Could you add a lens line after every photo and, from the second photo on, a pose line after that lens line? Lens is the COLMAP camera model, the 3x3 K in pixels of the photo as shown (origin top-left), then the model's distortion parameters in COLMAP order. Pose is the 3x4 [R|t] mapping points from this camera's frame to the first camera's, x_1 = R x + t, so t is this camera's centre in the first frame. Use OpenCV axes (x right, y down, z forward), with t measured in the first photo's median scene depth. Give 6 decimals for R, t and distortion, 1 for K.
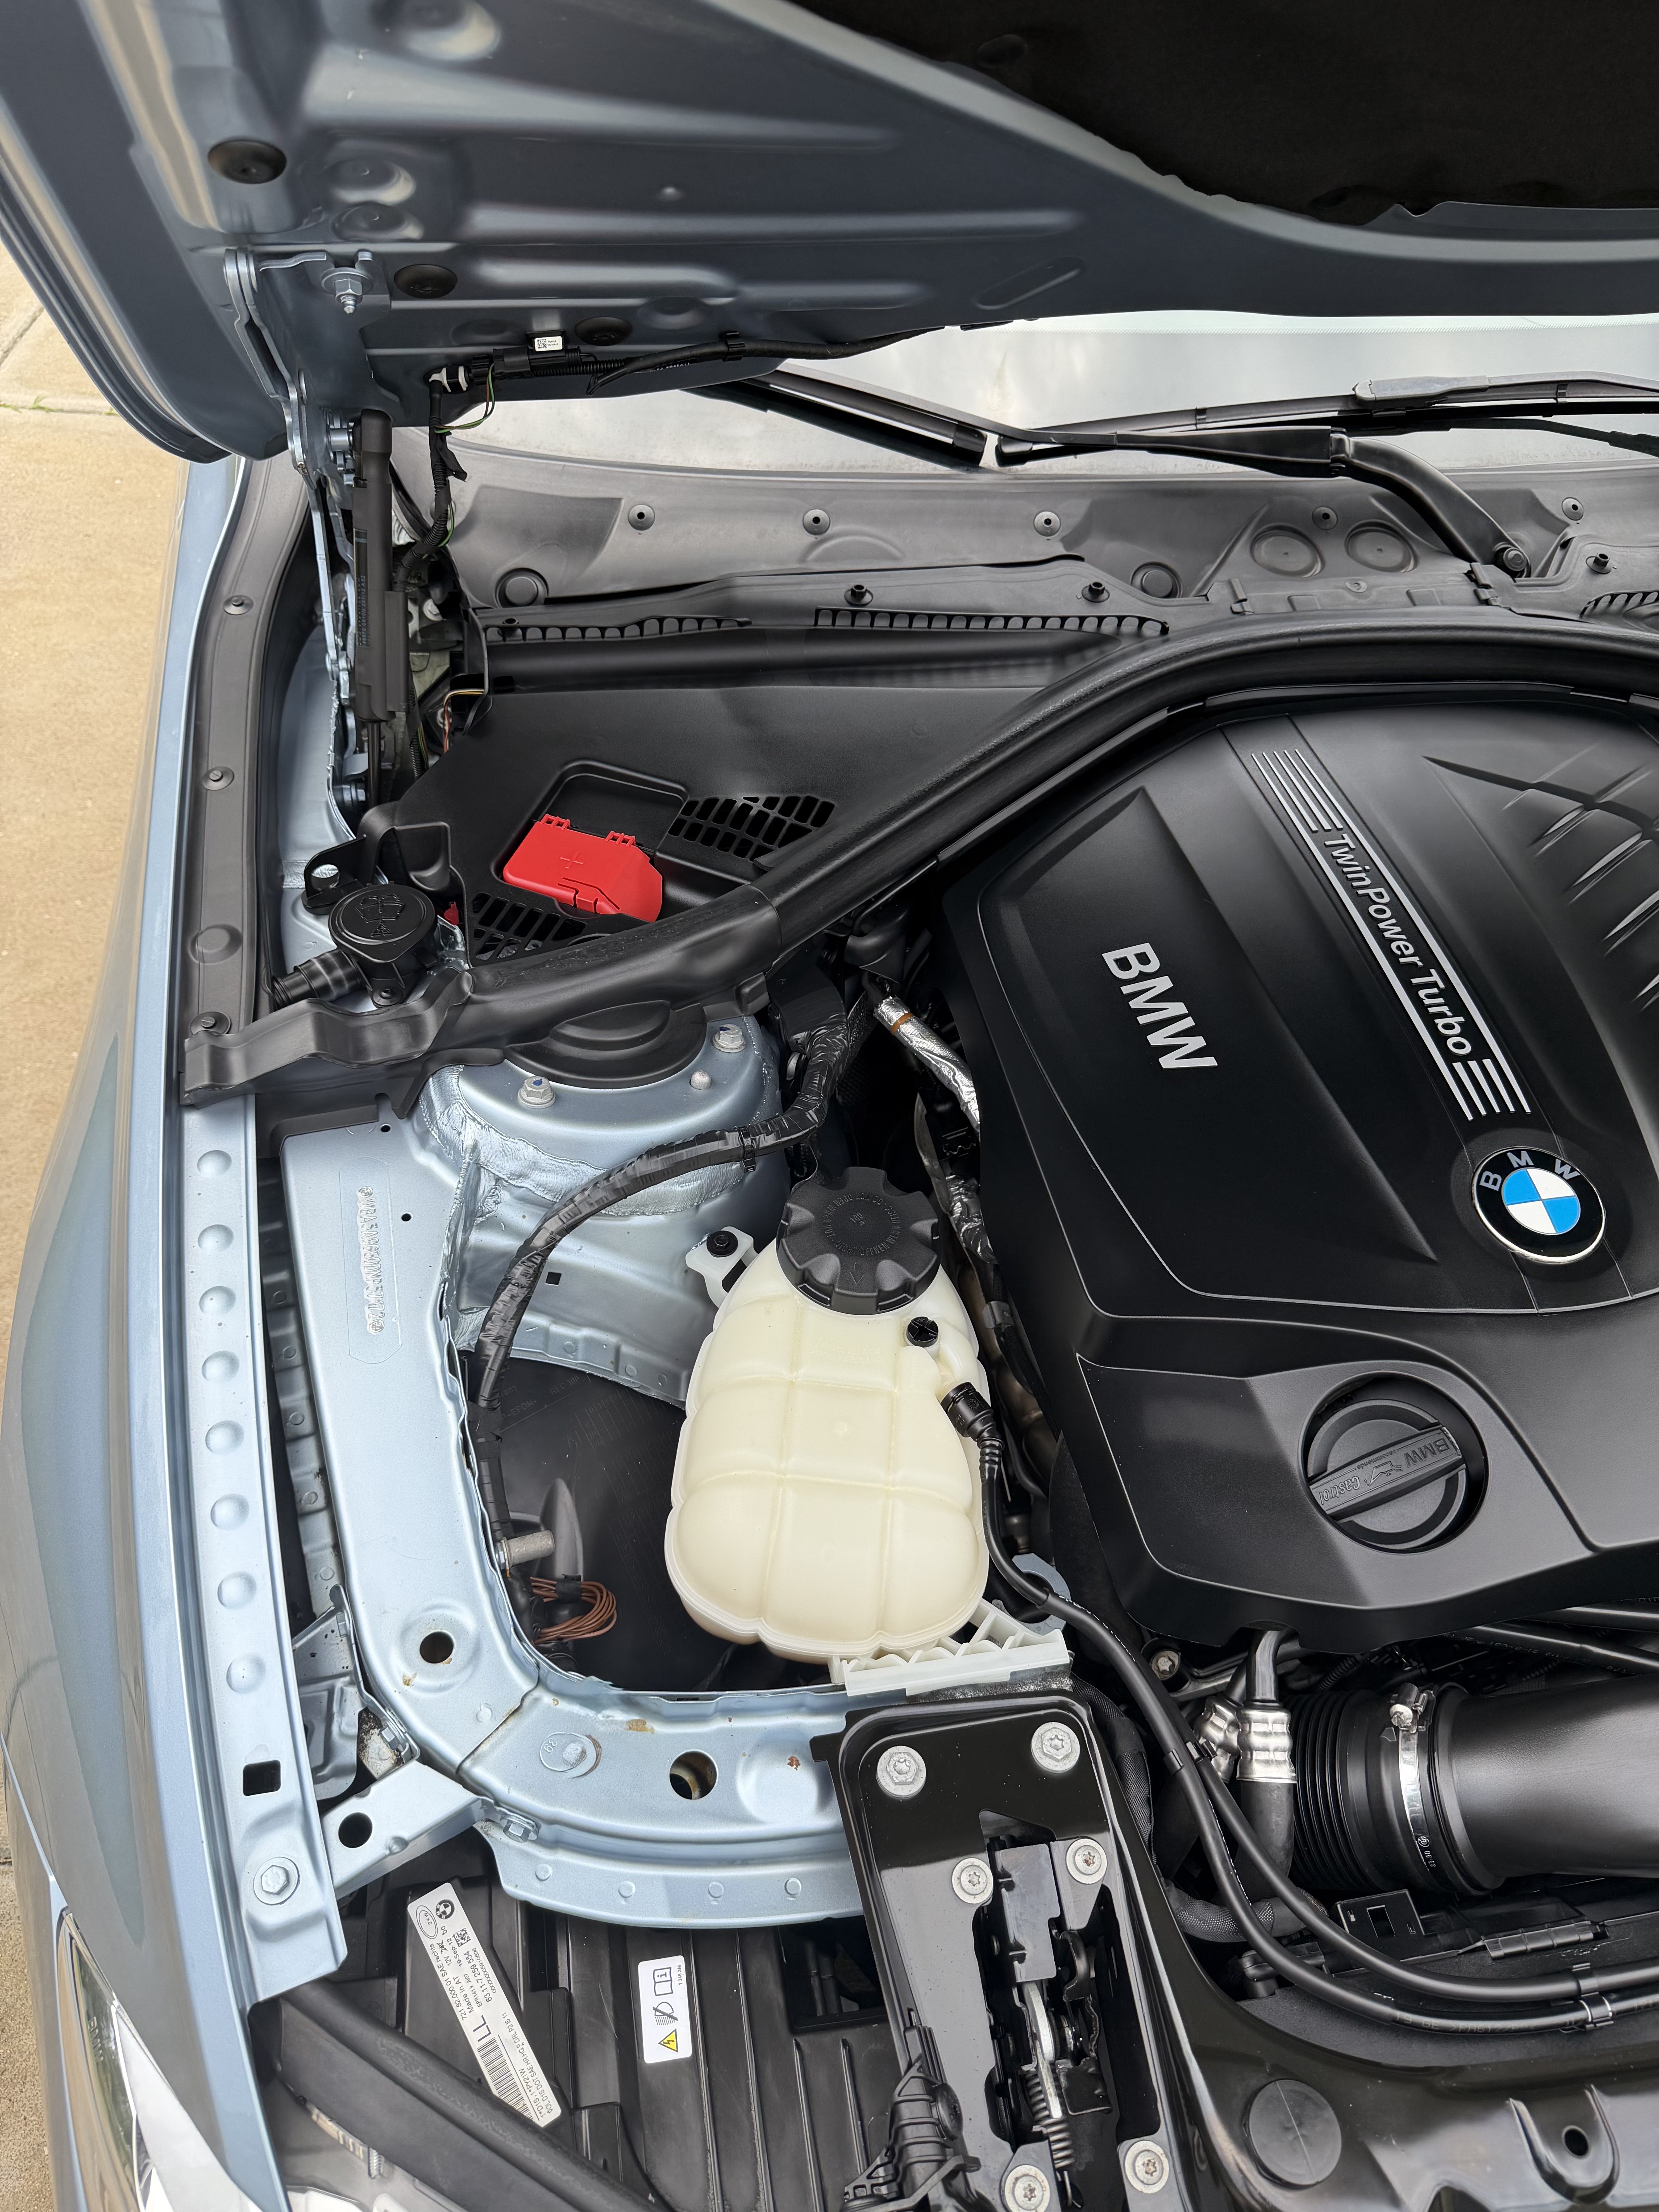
lens RADIAL K [[1552.8, 0, 829.5], [0, 1552.8, 1106.0], [0, 0, 1]] dist [0.074989, -0.103147]
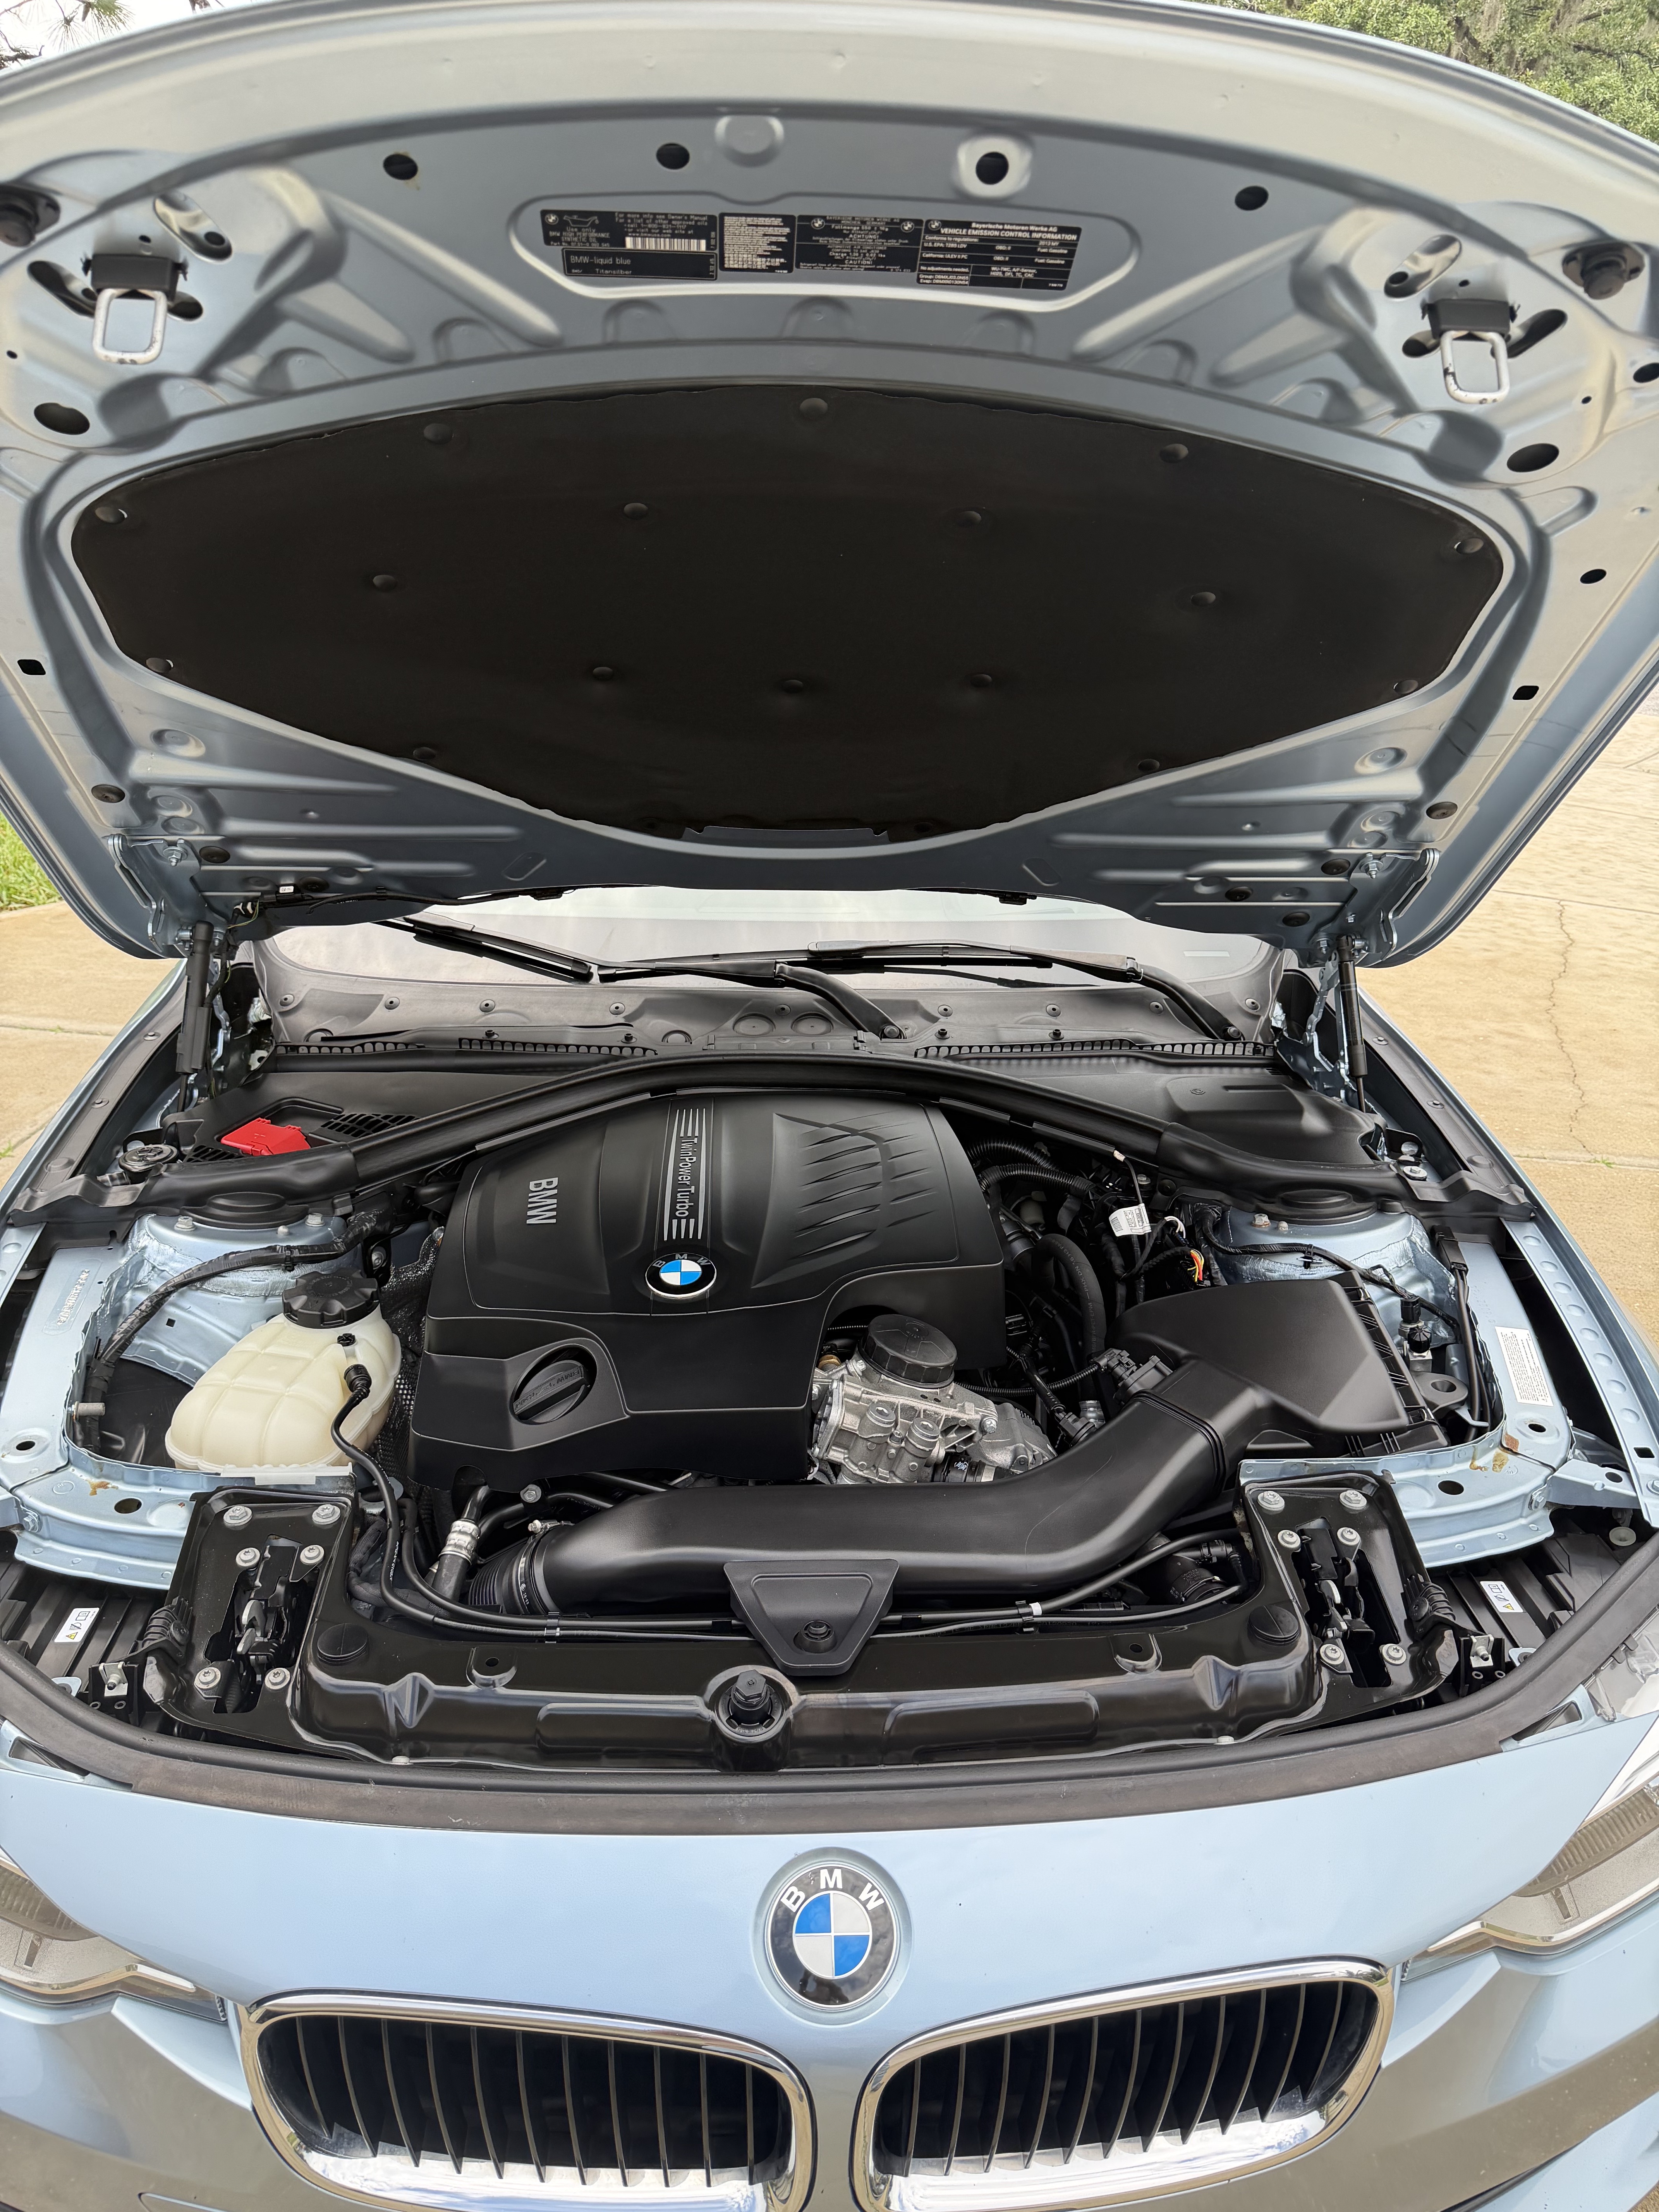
lens RADIAL K [[1552.8, 0, 829.5], [0, 1552.8, 1106.0], [0, 0, 1]] dist [0.074989, -0.103147]
pose [[0.992459, 0.010303, -0.122143, 0.756909], [-0.062118, 0.901305, -0.428709, 0.585332], [0.105671, 0.433063, 0.895148, -0.613521]]
